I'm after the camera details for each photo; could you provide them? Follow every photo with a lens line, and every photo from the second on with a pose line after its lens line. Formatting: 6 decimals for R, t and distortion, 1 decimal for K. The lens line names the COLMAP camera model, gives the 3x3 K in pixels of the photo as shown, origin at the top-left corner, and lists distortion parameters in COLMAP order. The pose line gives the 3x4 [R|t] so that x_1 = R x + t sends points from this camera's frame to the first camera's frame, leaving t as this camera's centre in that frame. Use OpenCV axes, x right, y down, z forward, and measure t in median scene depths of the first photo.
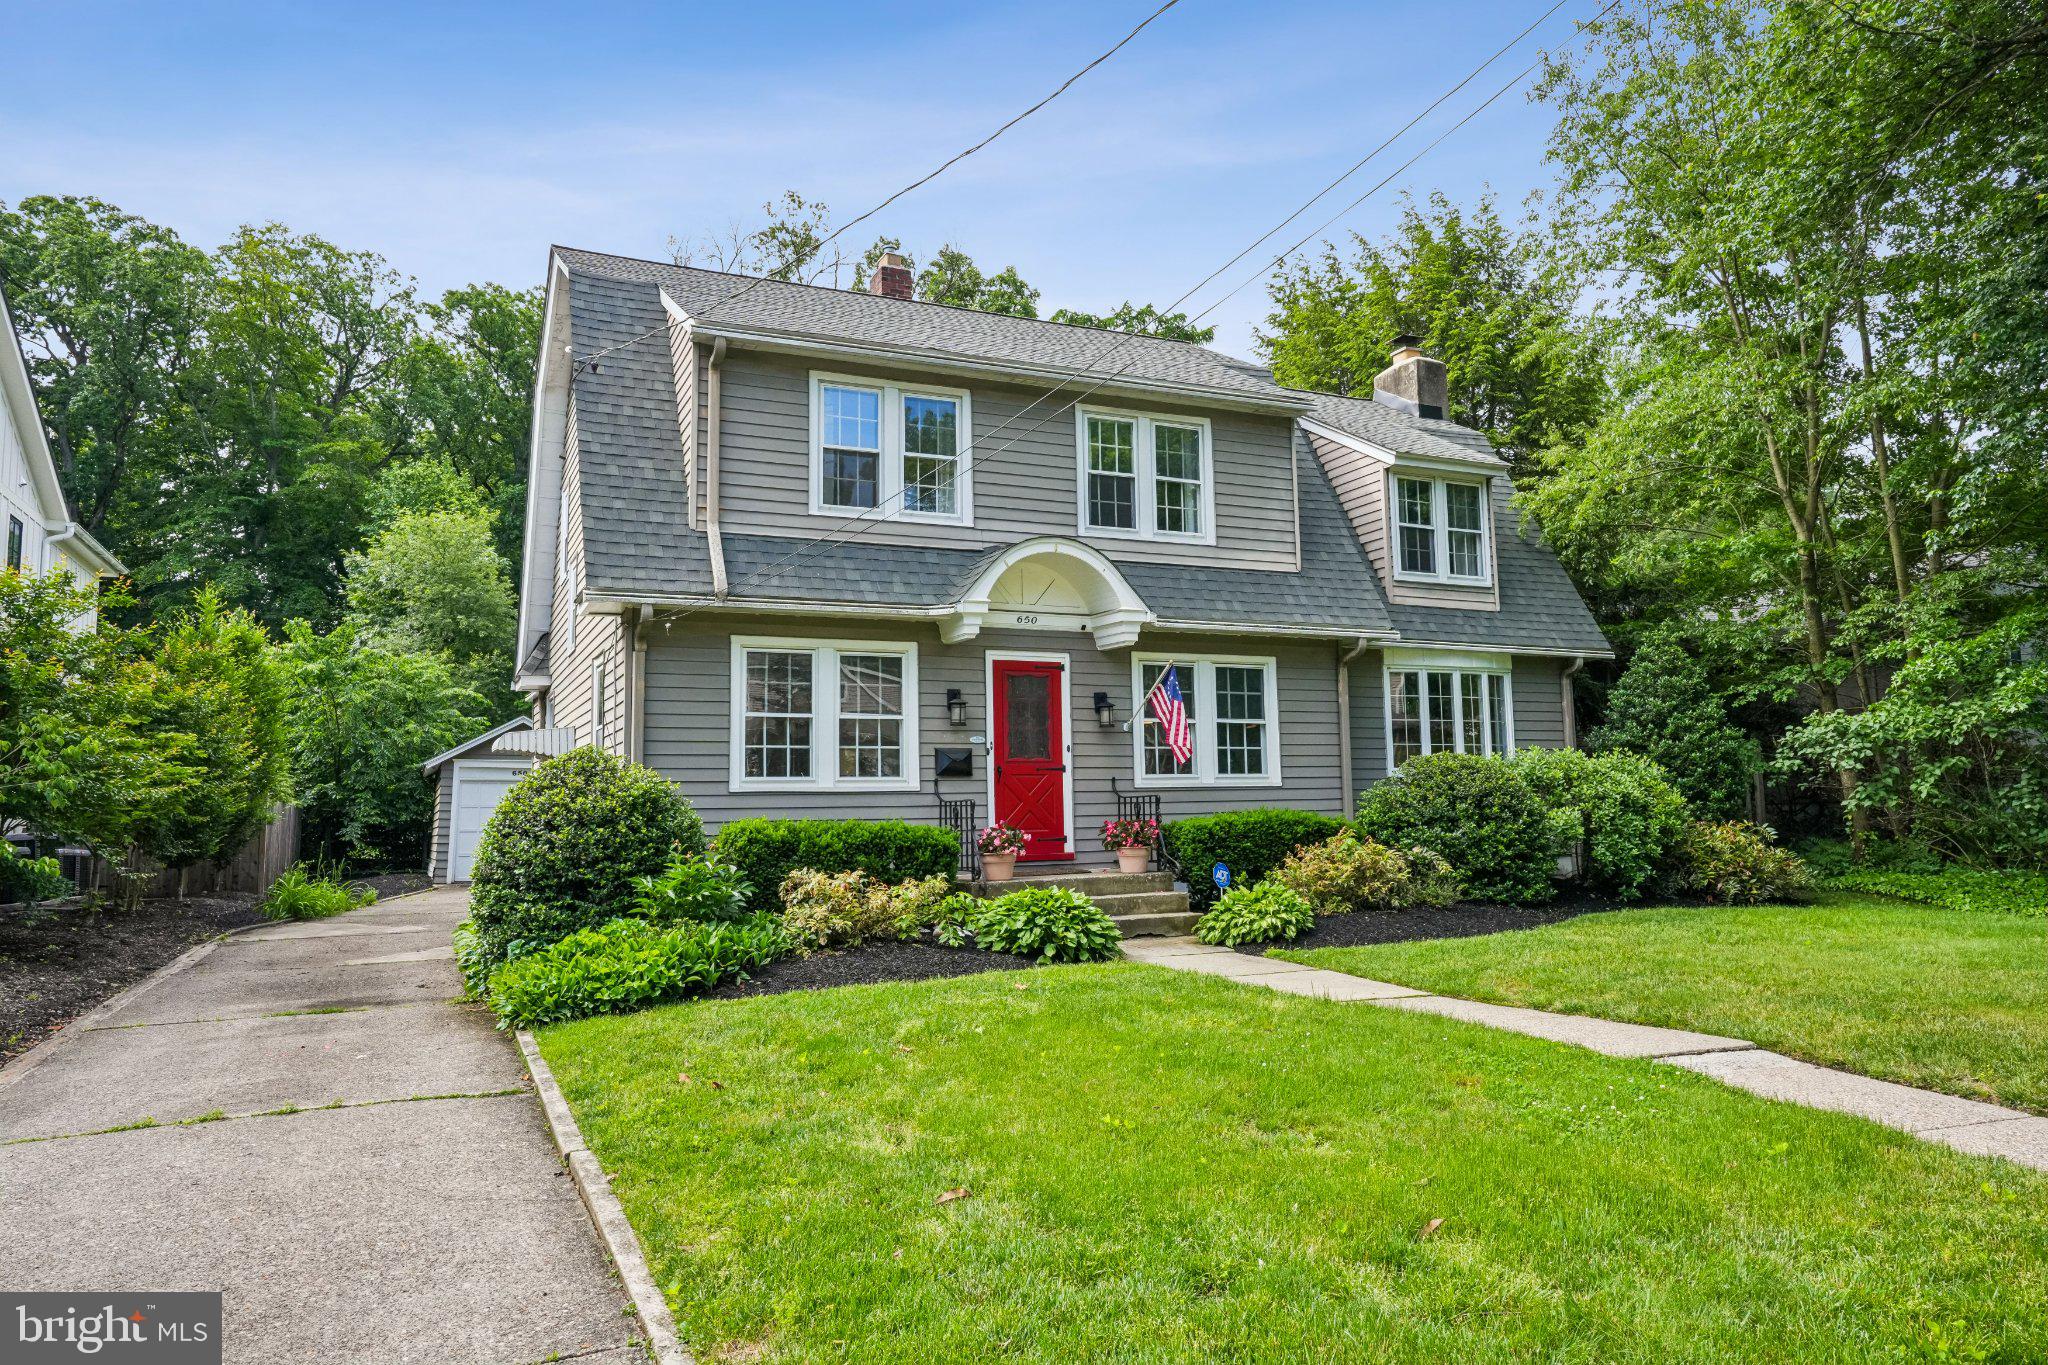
lens RADIAL K [[1291.0, 0, 1024.0], [0, 1291.0, 682.5], [0, 0, 1]] dist [0.001064, 0.093999]
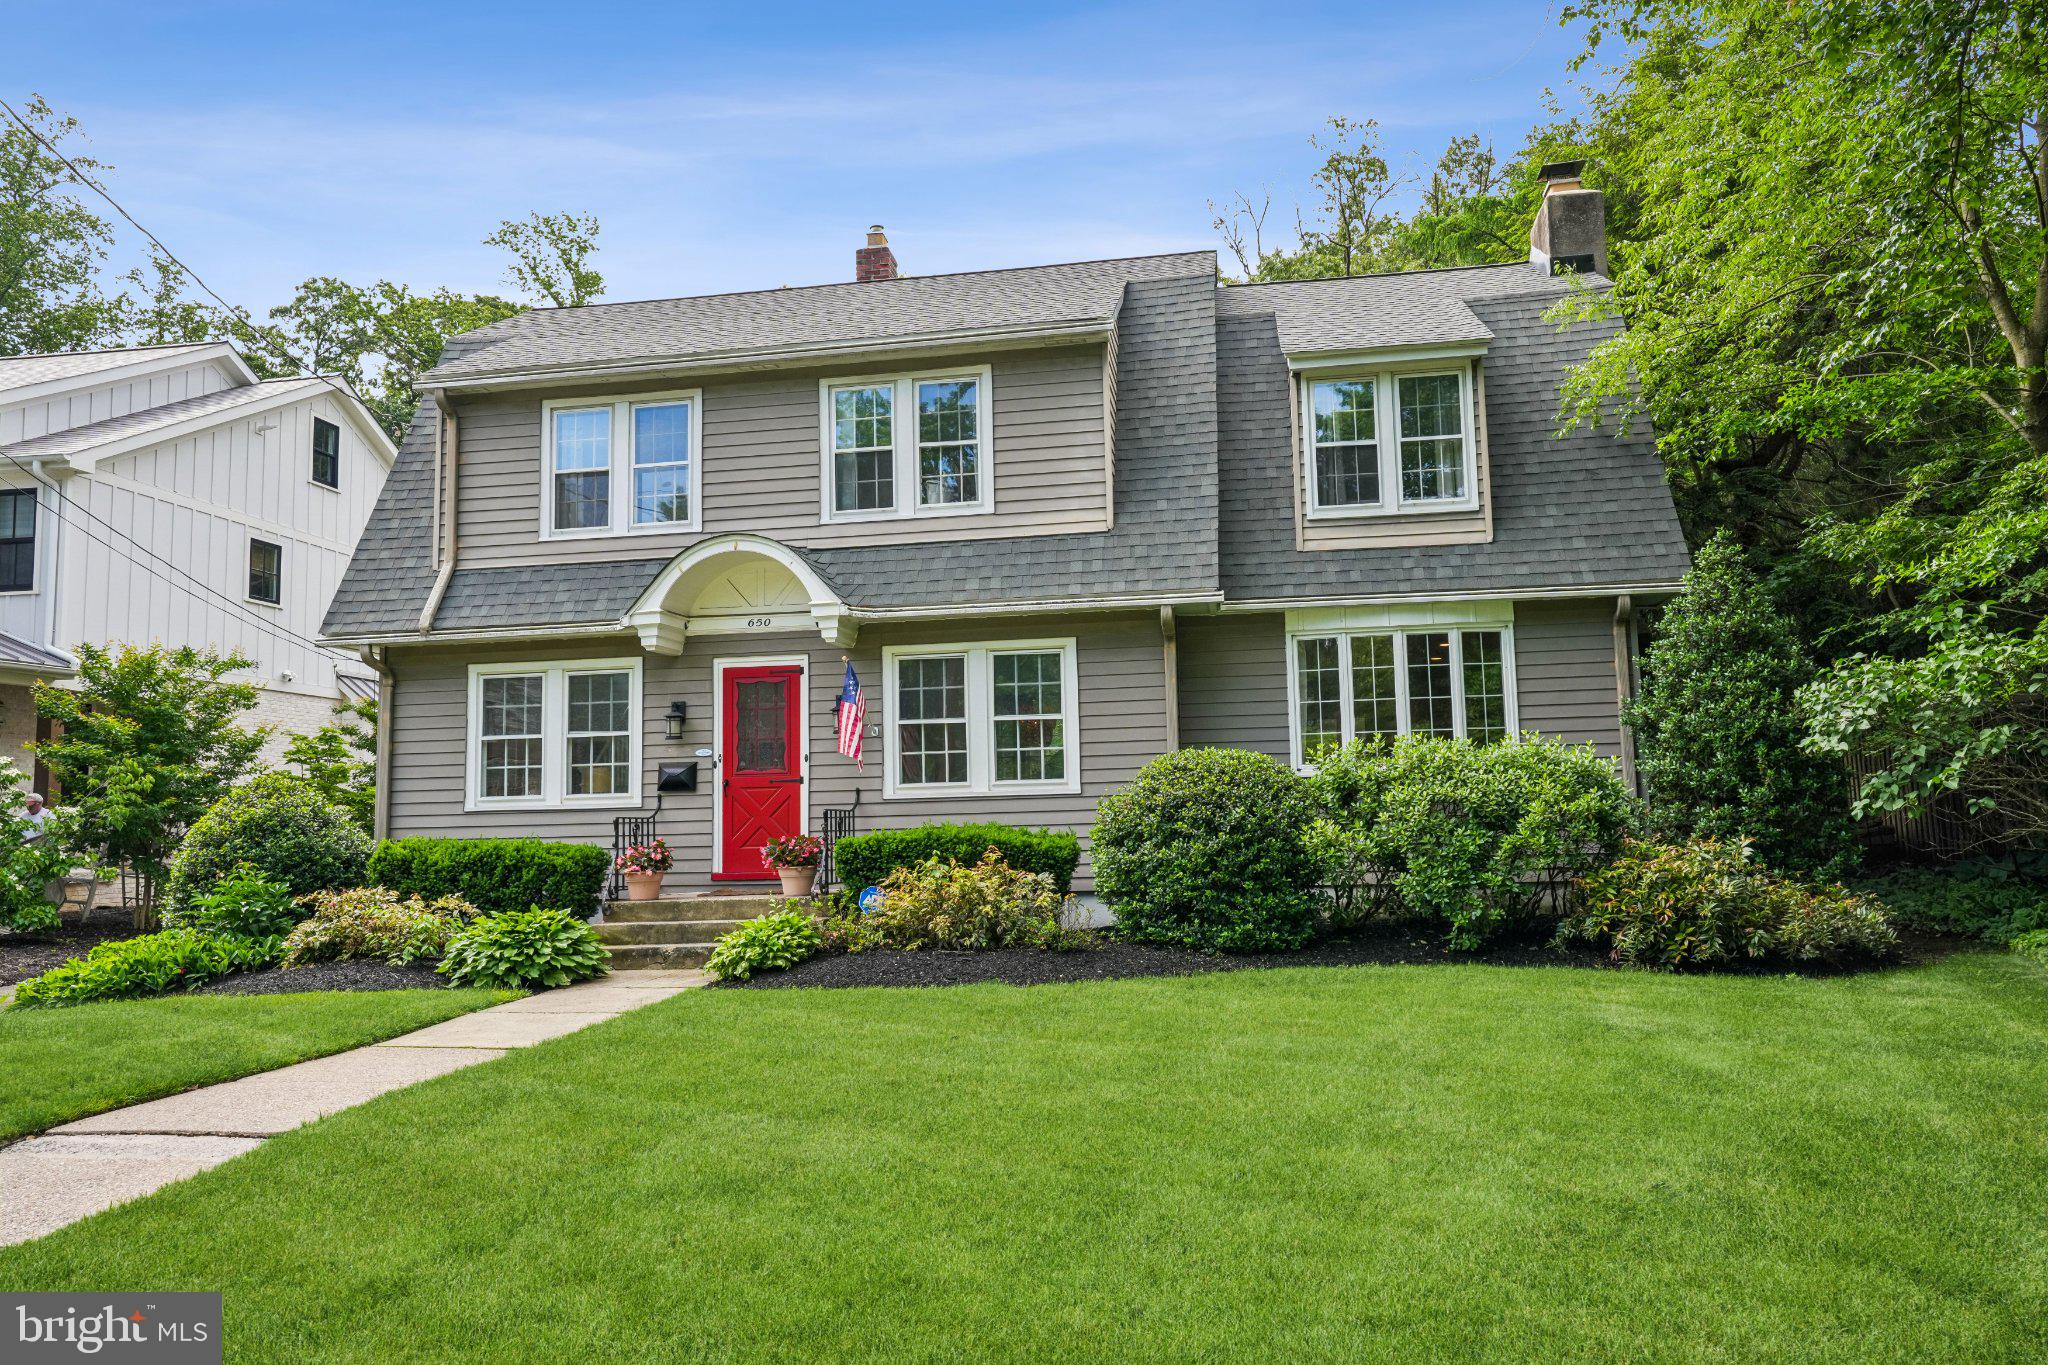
lens RADIAL K [[1322.8, 0, 1023.1], [0, 1322.8, 705.9], [0, 0, 1]] dist [0.045258, -0.071748]
pose [[0.837340, -0.049961, -0.544395, 0.659833], [0.064559, 0.997884, 0.007721, 0.016168], [0.542857, -0.041611, 0.838793, 0.282994]]
